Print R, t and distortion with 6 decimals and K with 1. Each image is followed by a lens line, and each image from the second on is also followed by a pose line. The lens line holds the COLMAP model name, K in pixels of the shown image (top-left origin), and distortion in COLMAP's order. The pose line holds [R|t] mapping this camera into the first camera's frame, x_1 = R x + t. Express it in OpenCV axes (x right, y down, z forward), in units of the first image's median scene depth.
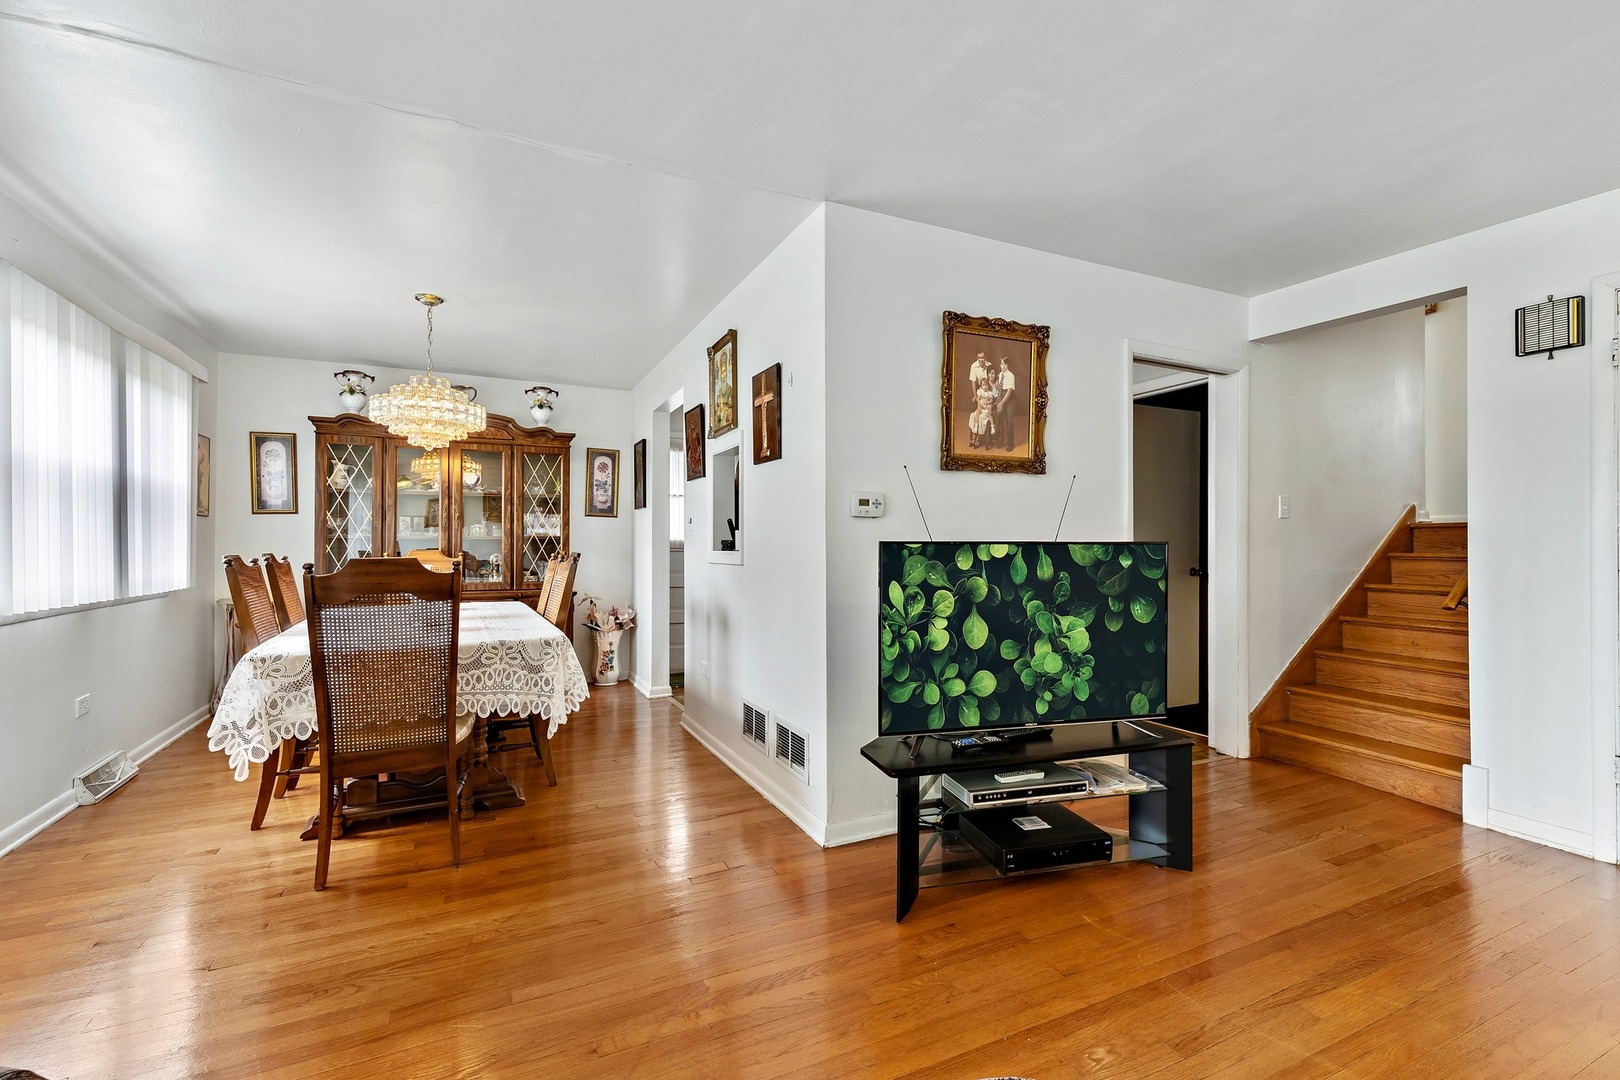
lens RADIAL K [[734.8, 0, 814.9], [0, 734.8, 541.1], [0, 0, 1]] dist [0.004935, 0.000203]
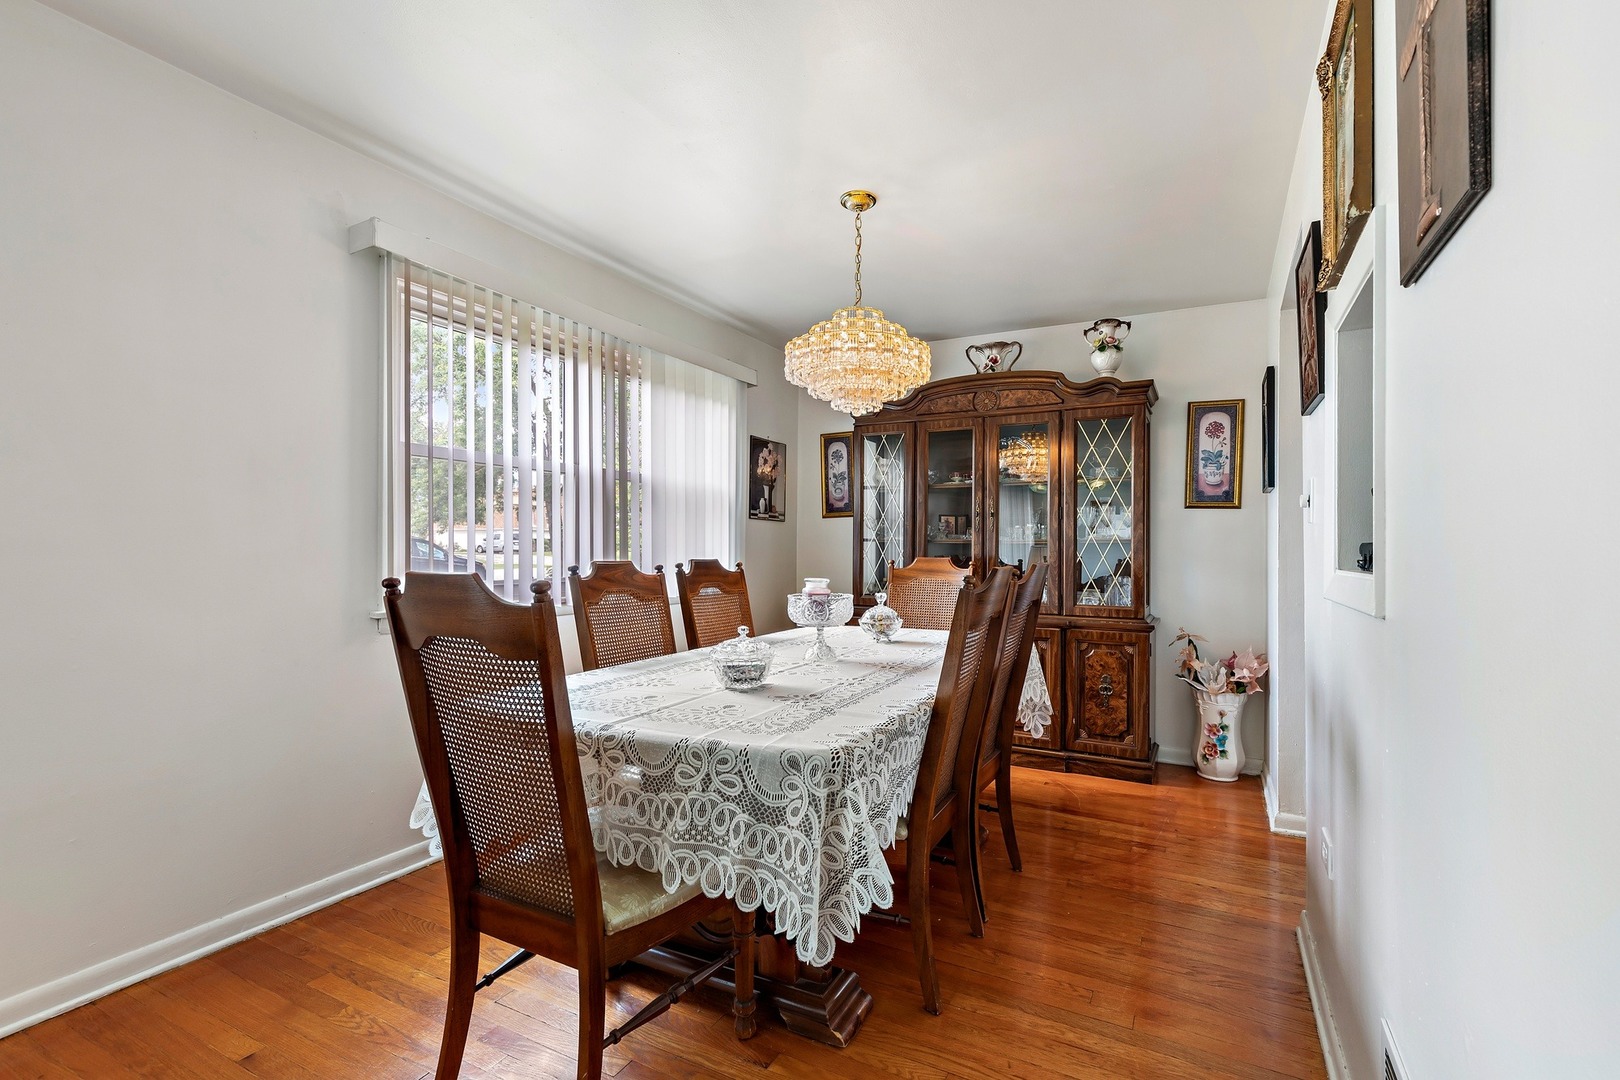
lens RADIAL K [[734.8, 0, 810.5], [0, 734.8, 543.0], [0, 0, 1]] dist [0.004935, 0.000203]
pose [[0.604151, -0.002424, -0.796866, 0.005578], [-0.002857, 0.999982, -0.005208, 0.001049], [0.796865, 0.005423, 0.604133, 0.369326]]
